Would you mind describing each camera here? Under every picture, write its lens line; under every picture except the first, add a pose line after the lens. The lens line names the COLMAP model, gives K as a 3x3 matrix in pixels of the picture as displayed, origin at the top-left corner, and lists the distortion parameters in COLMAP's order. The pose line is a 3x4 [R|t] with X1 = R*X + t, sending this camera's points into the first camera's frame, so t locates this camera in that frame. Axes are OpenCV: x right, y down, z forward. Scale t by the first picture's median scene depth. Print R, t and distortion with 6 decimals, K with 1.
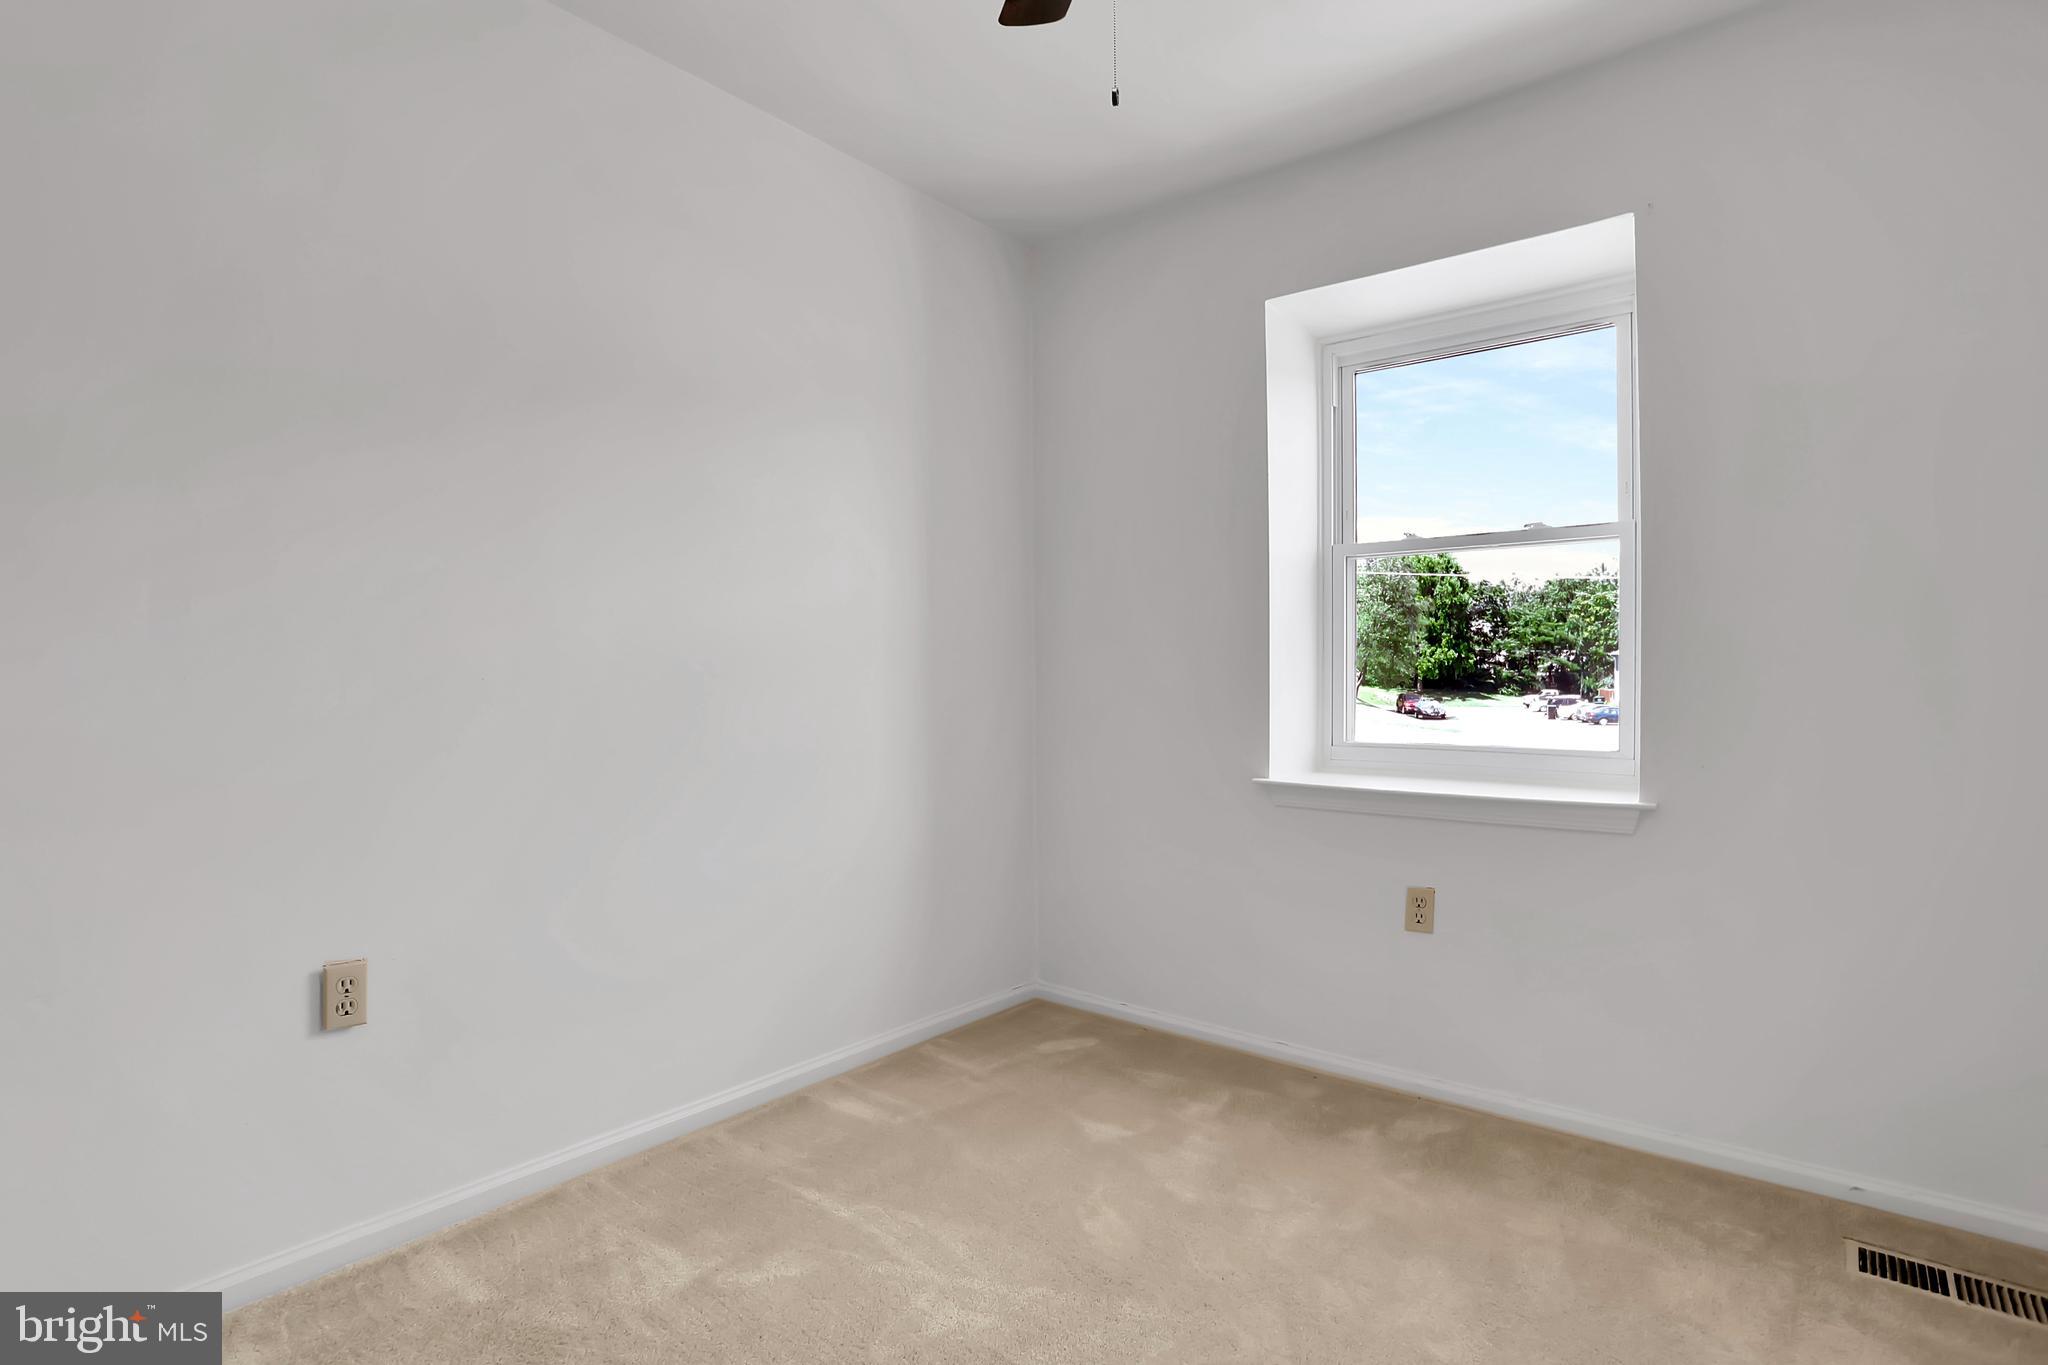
lens RADIAL K [[1008.6, 0, 1017.1], [0, 1008.6, 679.3], [0, 0, 1]] dist [-0.072422, 0.028031]
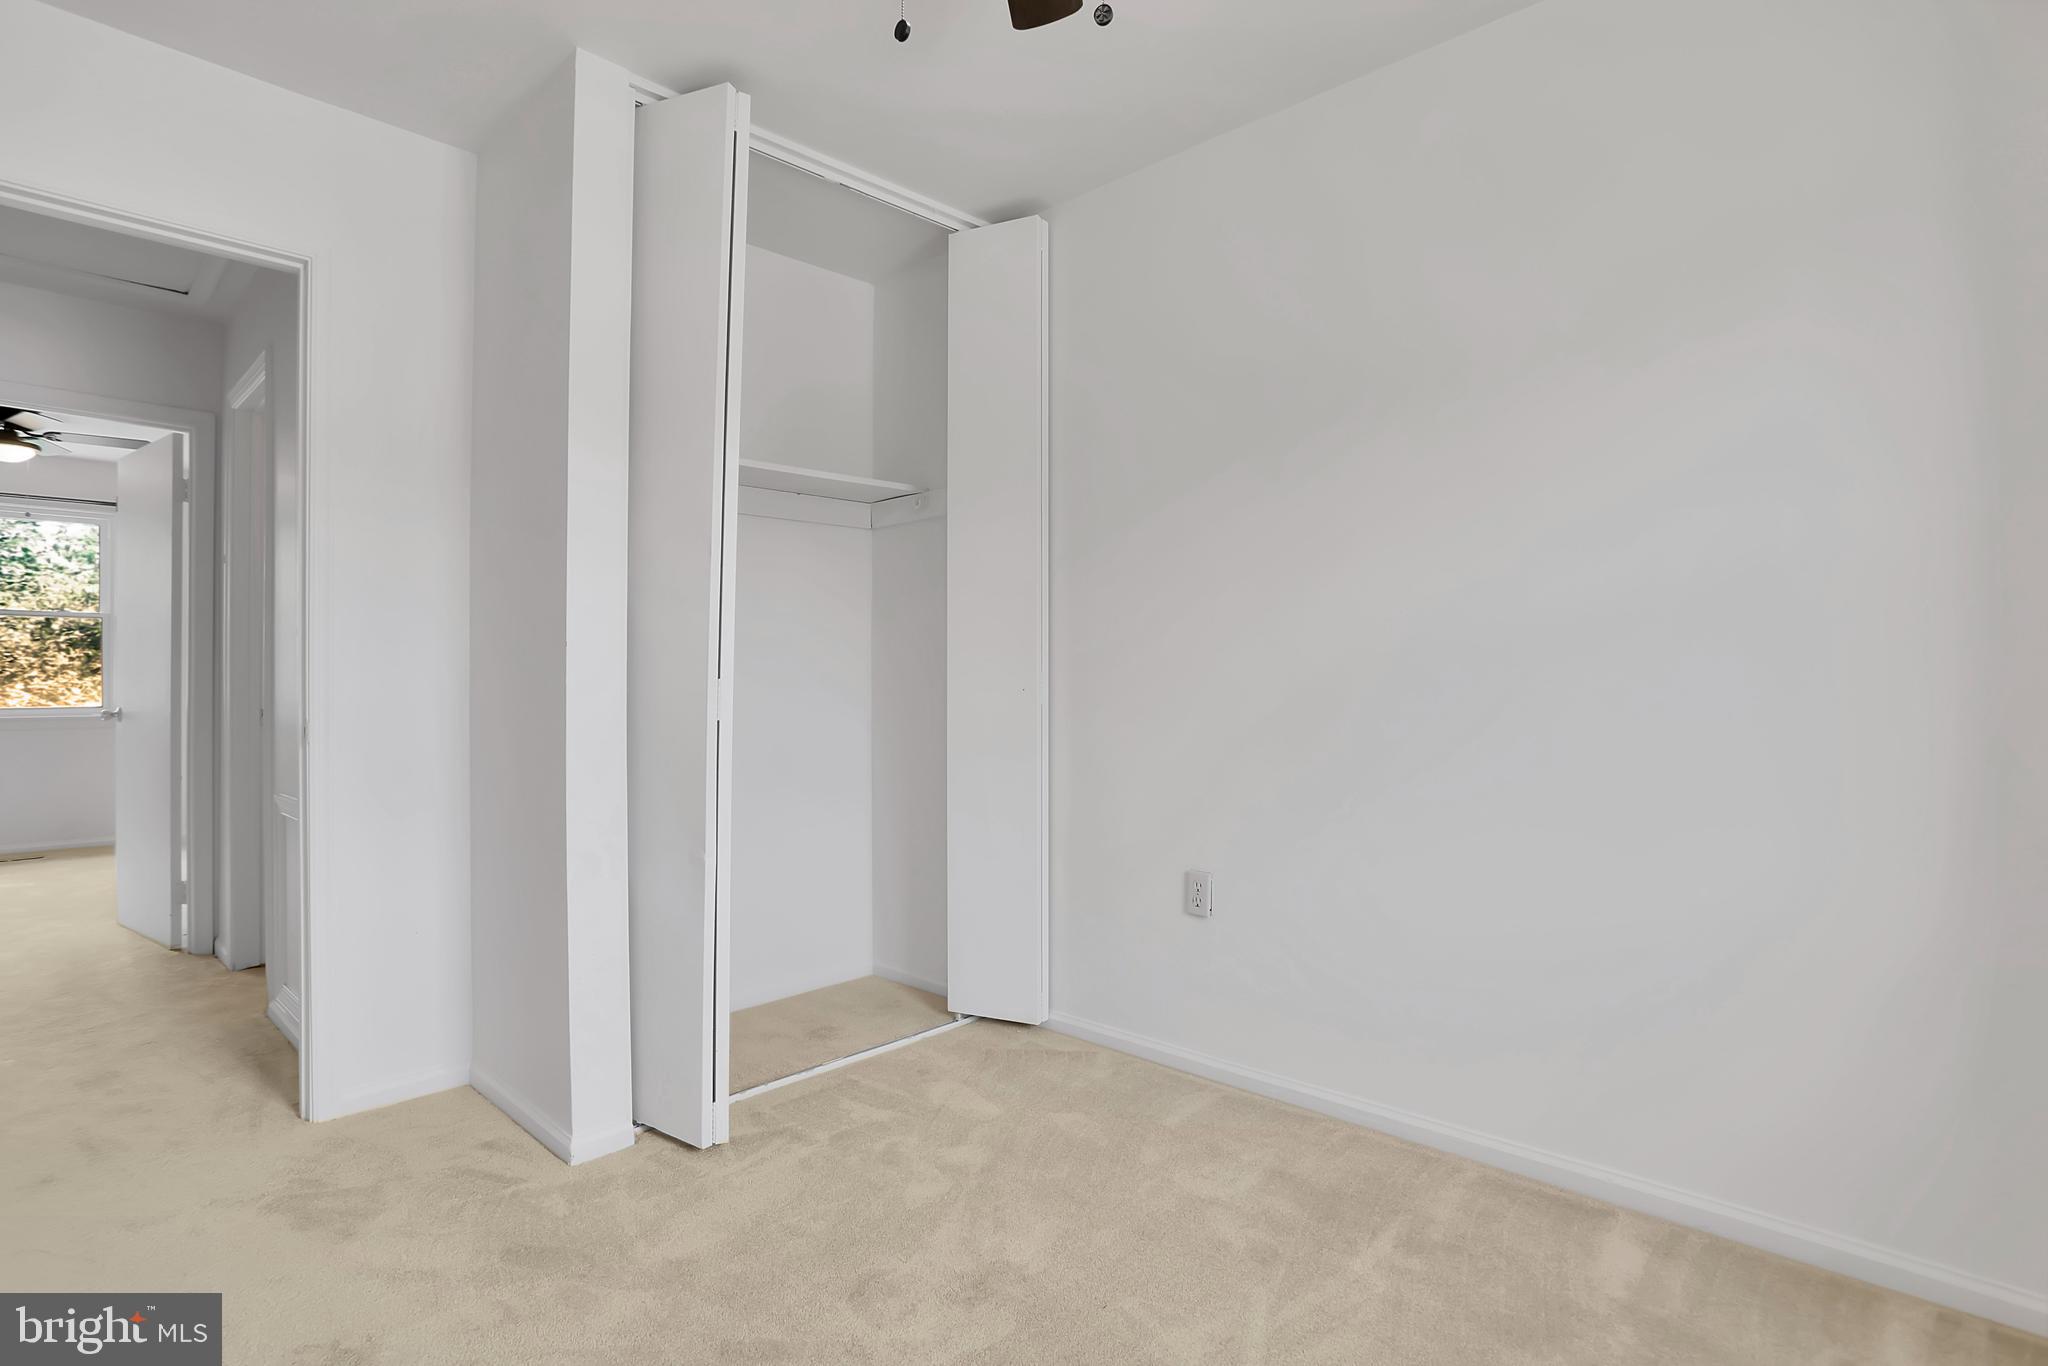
lens RADIAL K [[1008.6, 0, 1017.1], [0, 1008.6, 679.8], [0, 0, 1]] dist [-0.072422, 0.028031]
pose [[-0.093806, -0.002326, -0.995588, 0.817016], [0.005564, 0.999980, -0.002860, 0.005393], [0.995575, -0.005808, -0.093791, 0.849935]]
